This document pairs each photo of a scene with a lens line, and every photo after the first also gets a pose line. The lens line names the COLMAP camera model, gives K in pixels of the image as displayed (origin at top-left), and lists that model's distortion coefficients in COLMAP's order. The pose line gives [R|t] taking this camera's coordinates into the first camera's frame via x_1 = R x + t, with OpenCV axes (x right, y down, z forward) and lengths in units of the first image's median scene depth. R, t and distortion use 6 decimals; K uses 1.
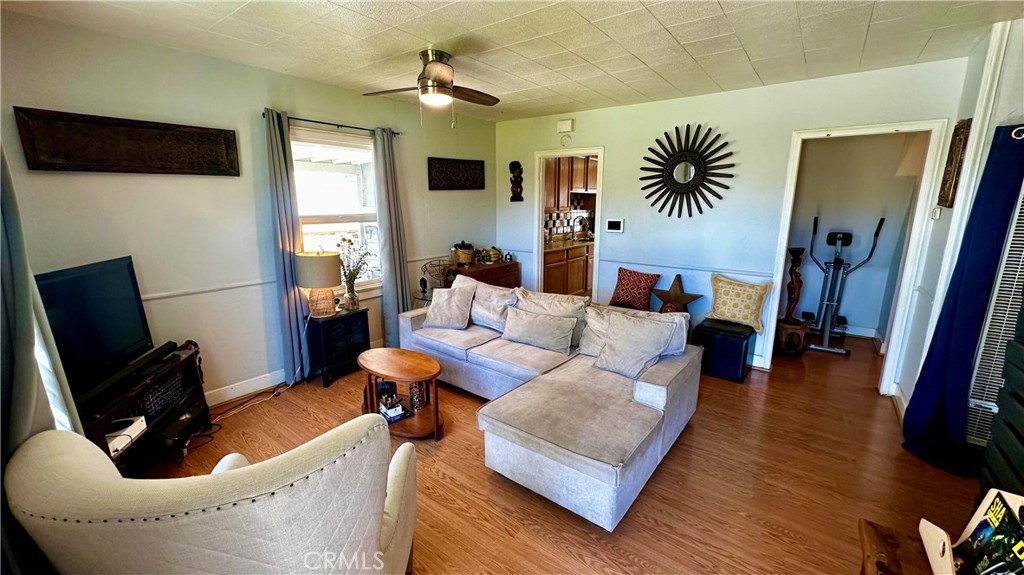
lens RADIAL K [[404.2, 0, 510.3], [0, 404.2, 293.6], [0, 0, 1]] dist [-0.002741, 0.000473]
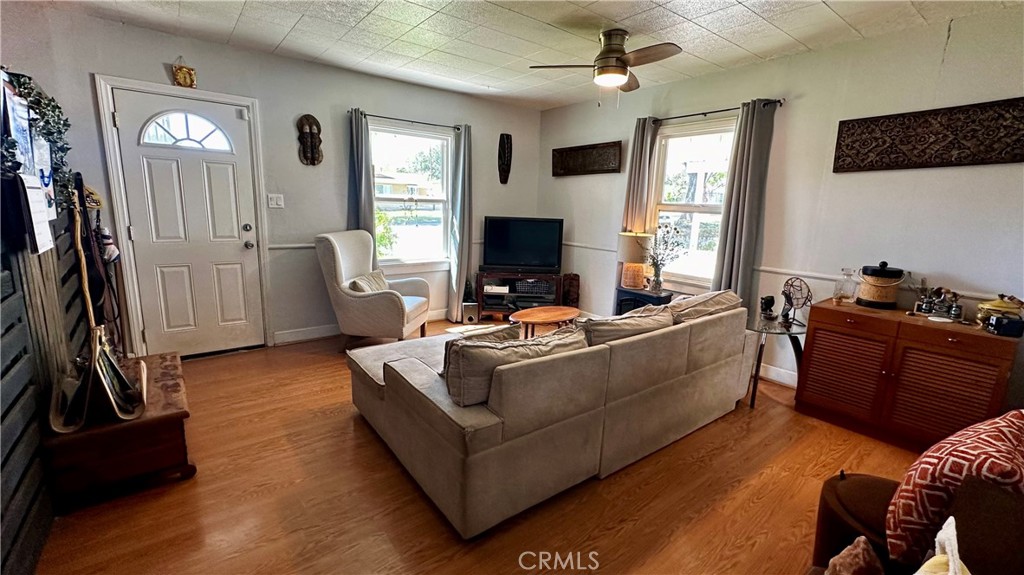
lens RADIAL K [[435.3, 0, 510.6], [0, 435.3, 283.3], [0, 0, 1]] dist [0.001680, 0.000129]
pose [[-0.265469, 0.184552, -0.946291, 0.624802], [-0.227702, 0.941740, 0.247543, -0.146526], [0.936845, 0.281187, -0.207980, 0.719452]]
